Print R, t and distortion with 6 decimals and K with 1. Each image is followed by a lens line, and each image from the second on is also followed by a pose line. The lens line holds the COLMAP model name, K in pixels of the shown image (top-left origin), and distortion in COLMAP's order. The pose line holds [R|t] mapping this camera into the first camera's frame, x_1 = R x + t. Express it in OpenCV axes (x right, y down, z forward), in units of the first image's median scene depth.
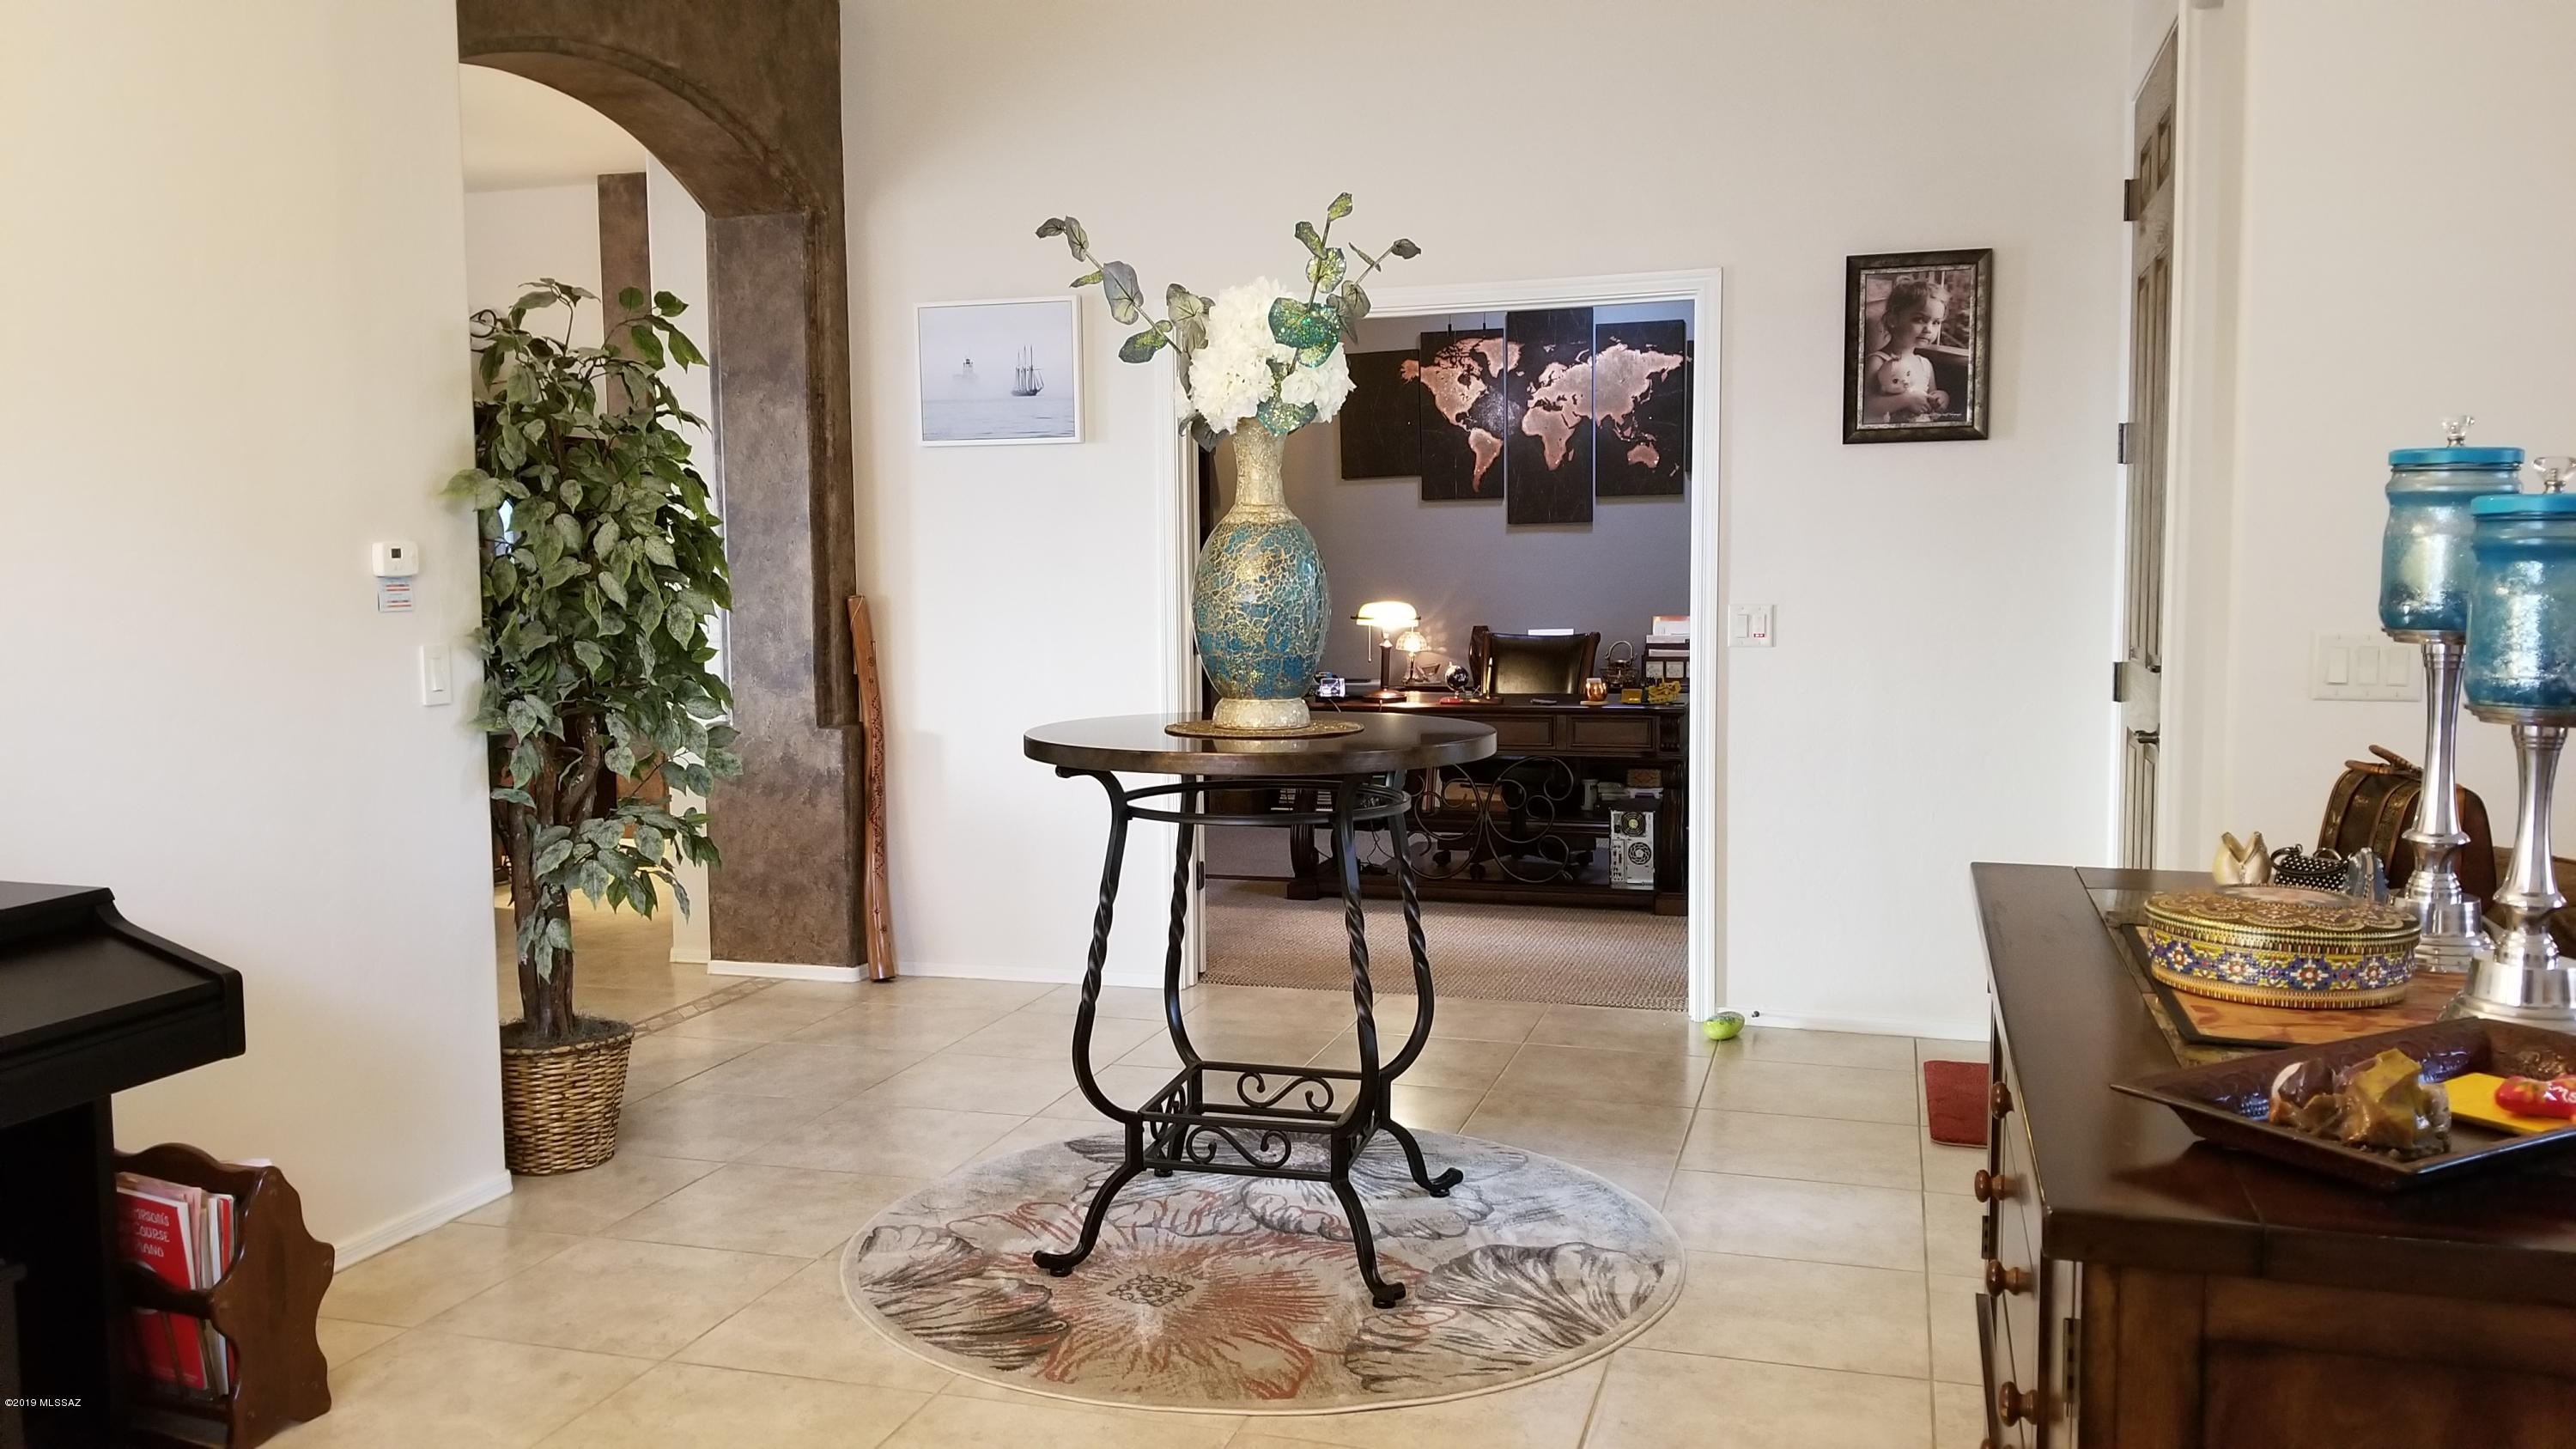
lens RADIAL K [[2023.8, 0, 1246.5], [0, 2023.8, 698.0], [0, 0, 1]] dist [0.082005, -0.110476]
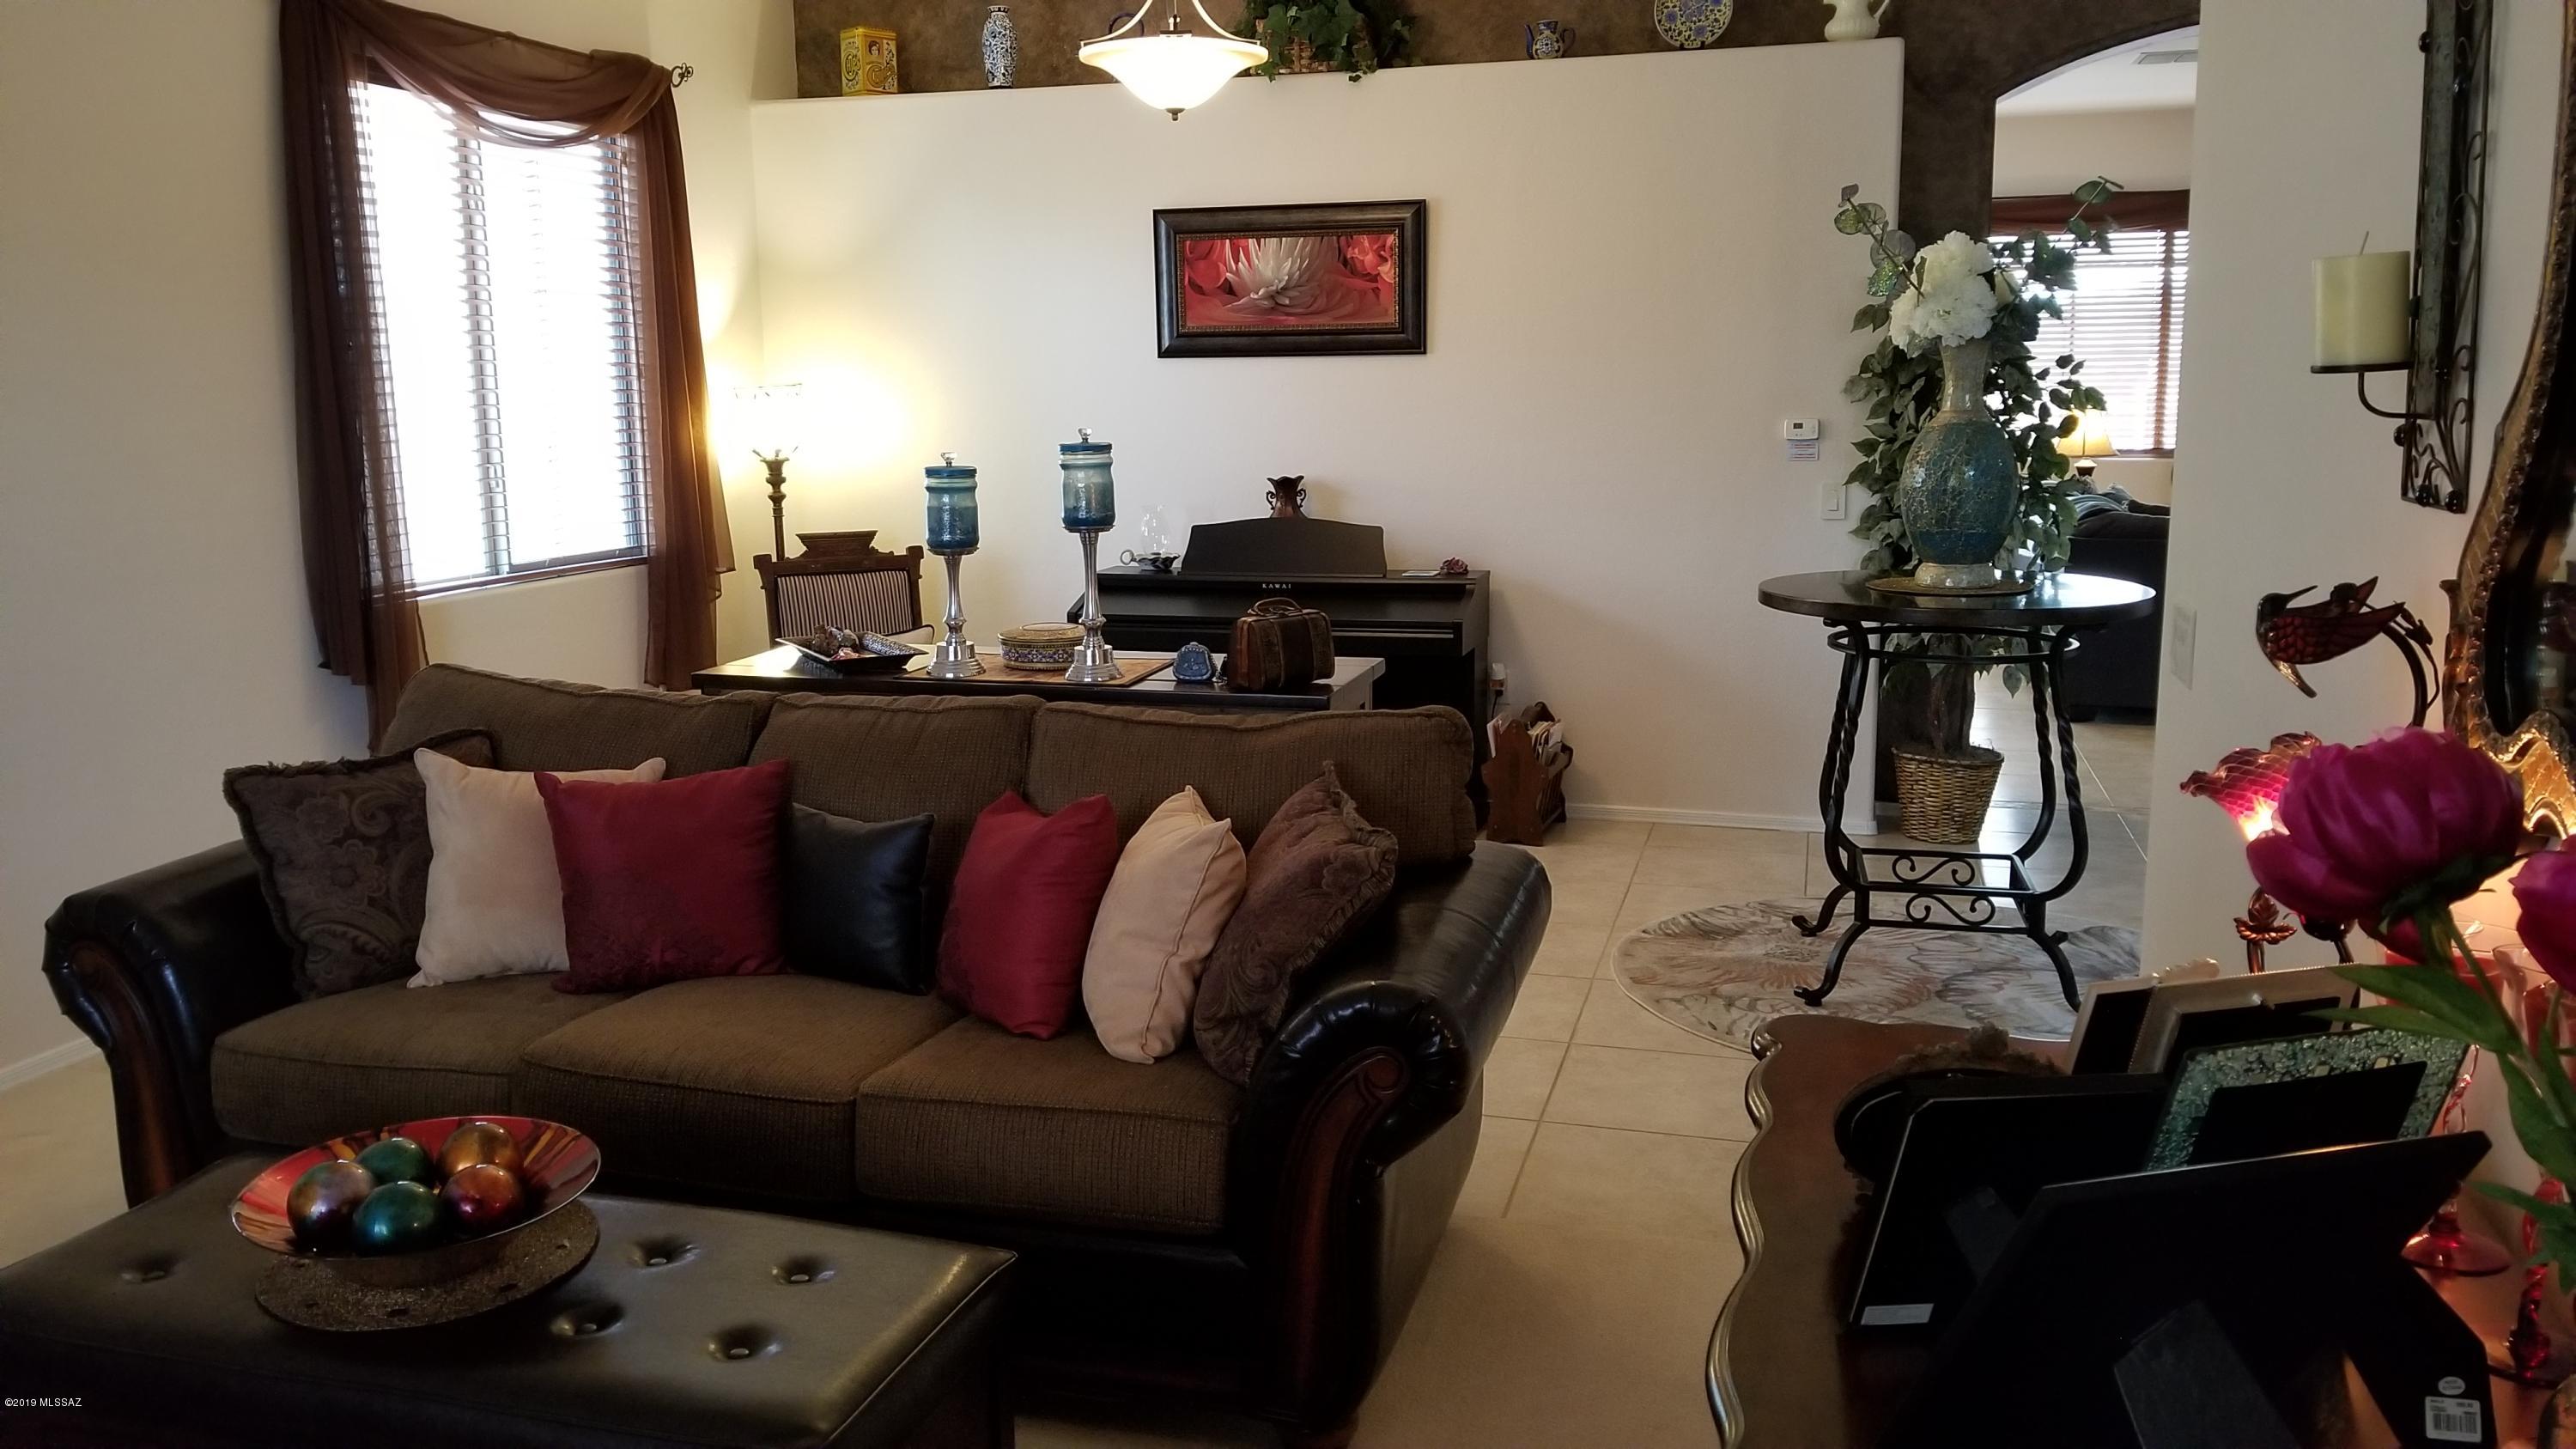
lens RADIAL K [[2023.8, 0, 1281.1], [0, 2023.8, 709.8], [0, 0, 1]] dist [0.082005, -0.110476]
pose [[0.037271, 0.174236, -0.983998, 1.320504], [-0.062066, 0.983185, 0.171741, -0.108313], [0.997376, 0.054671, 0.047459, 0.540417]]
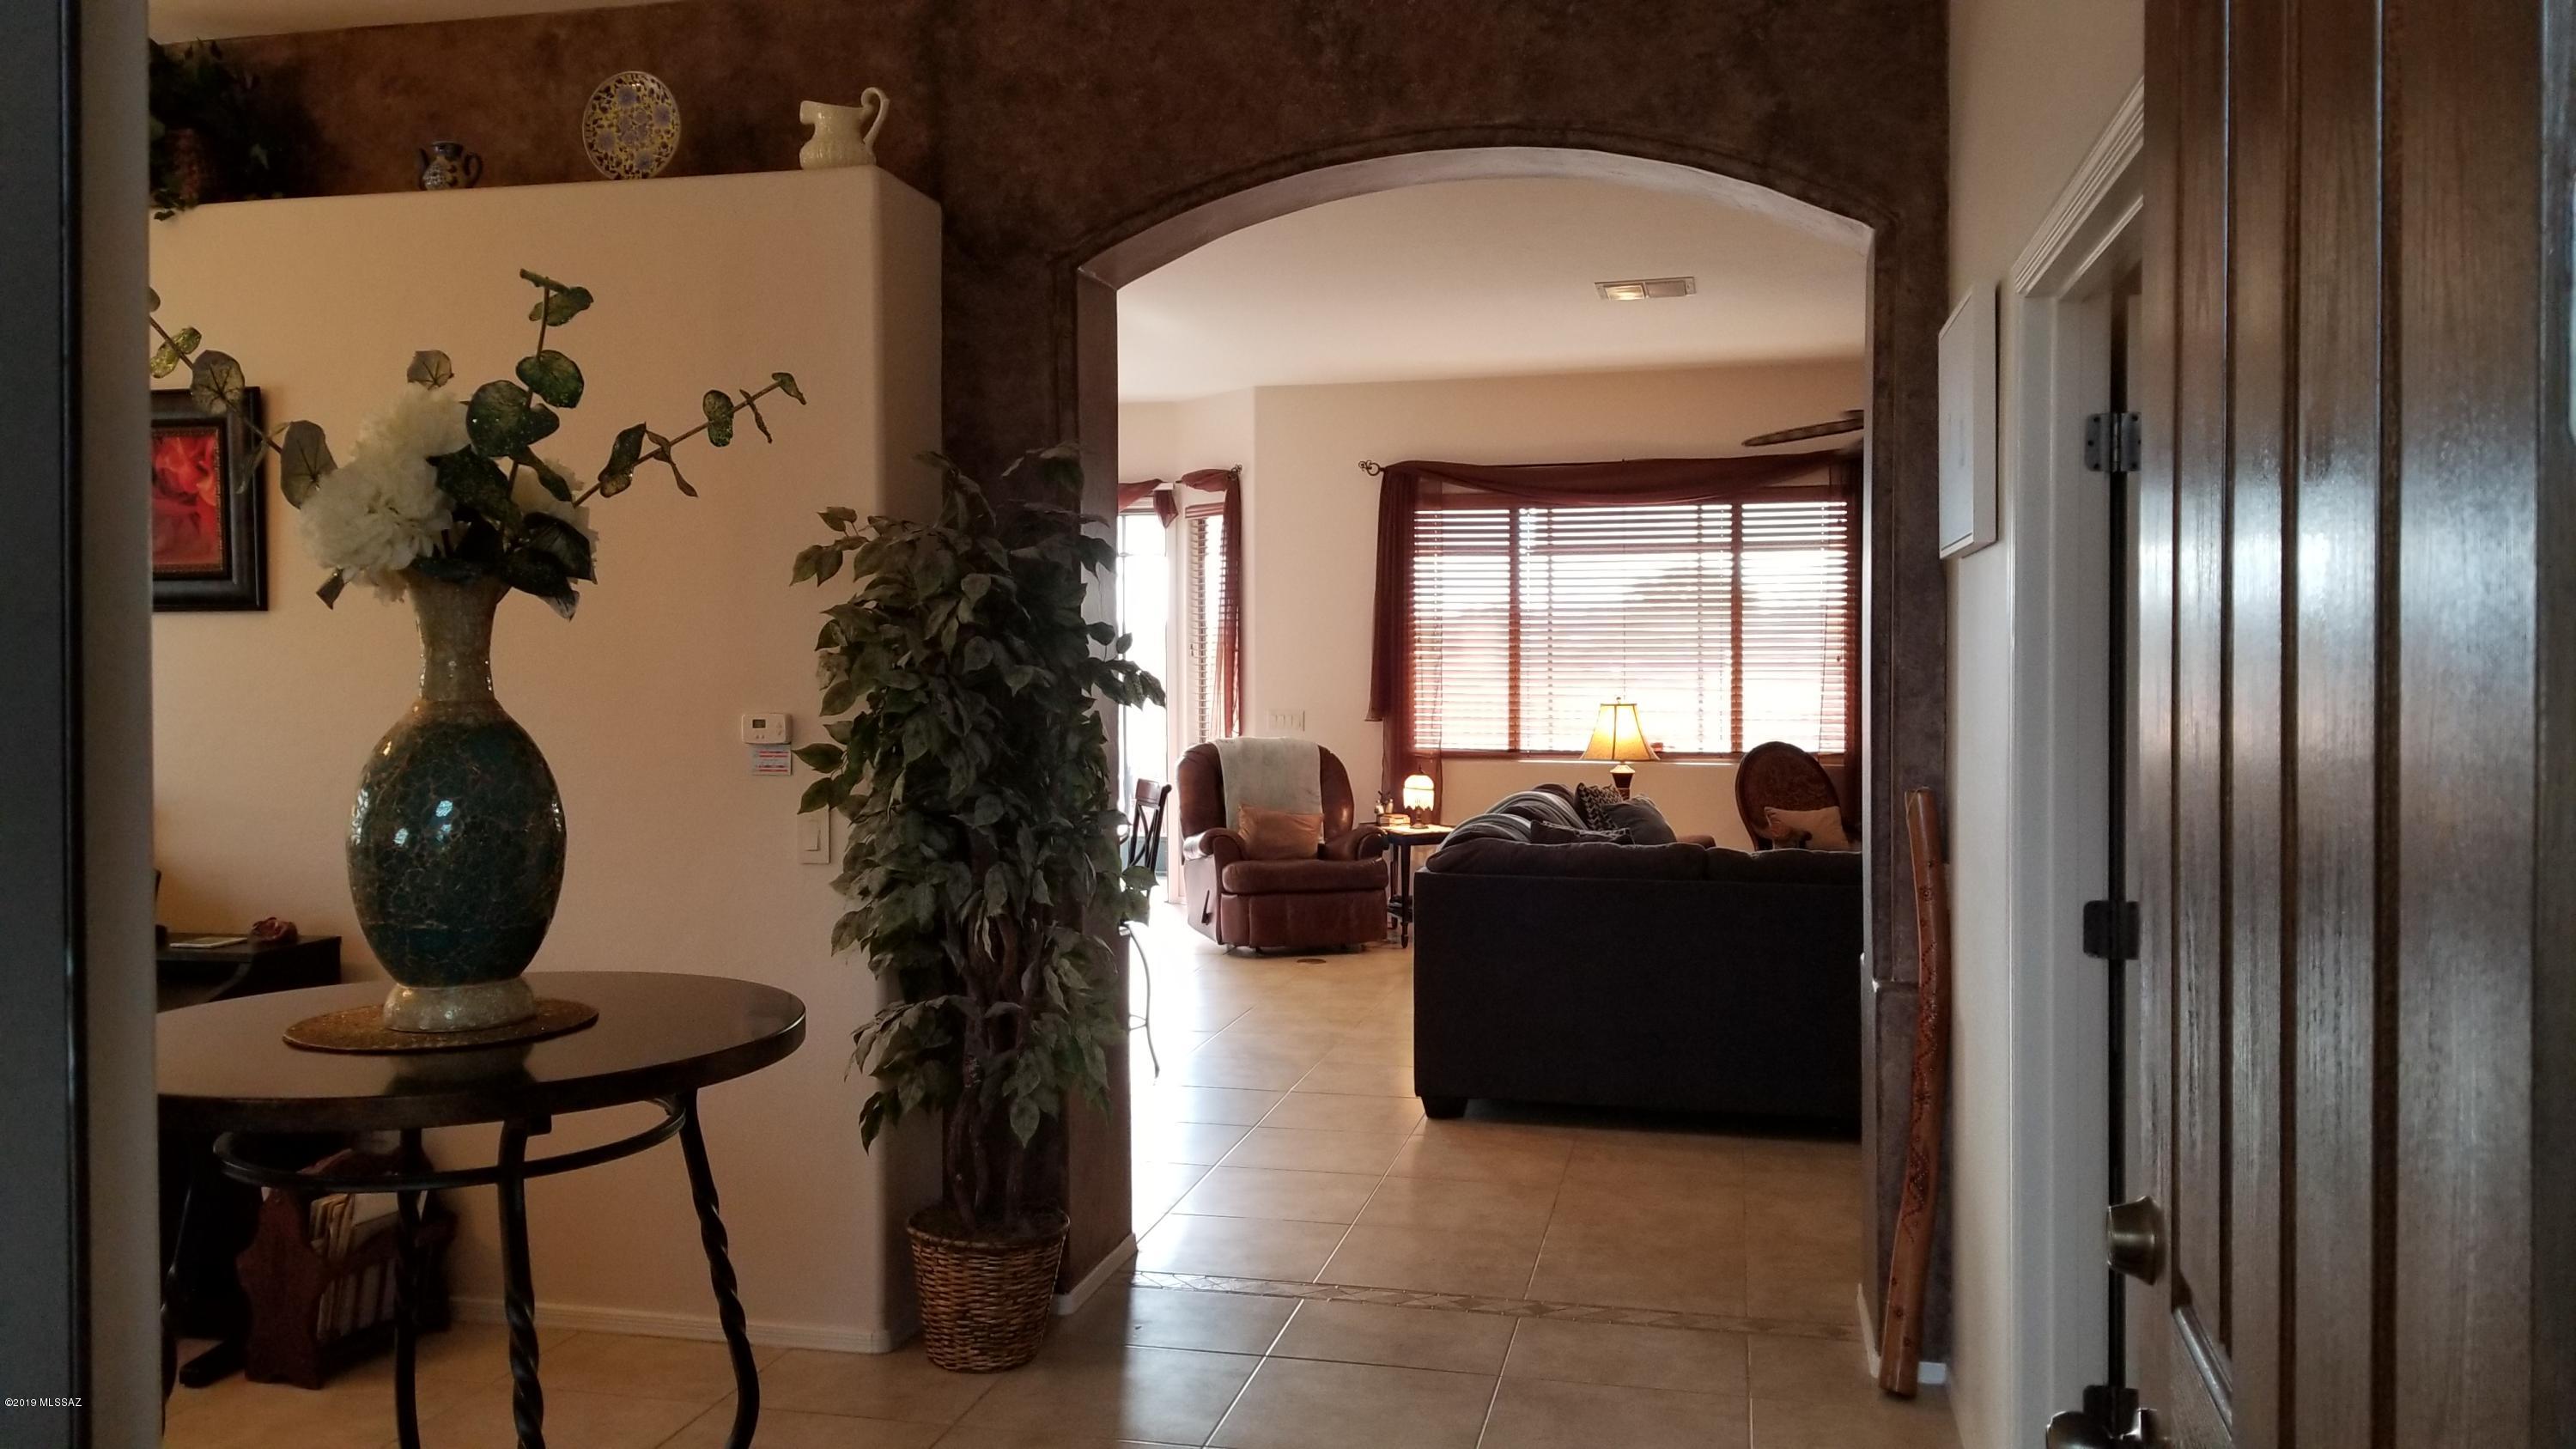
lens RADIAL K [[2023.8, 0, 1291.1], [0, 2023.8, 698.8], [0, 0, 1]] dist [0.082005, -0.110476]
pose [[0.085789, 0.029535, -0.995875, 0.754499], [-0.072255, 0.997113, 0.023348, -0.138549], [0.993690, 0.069954, 0.087675, 1.258134]]
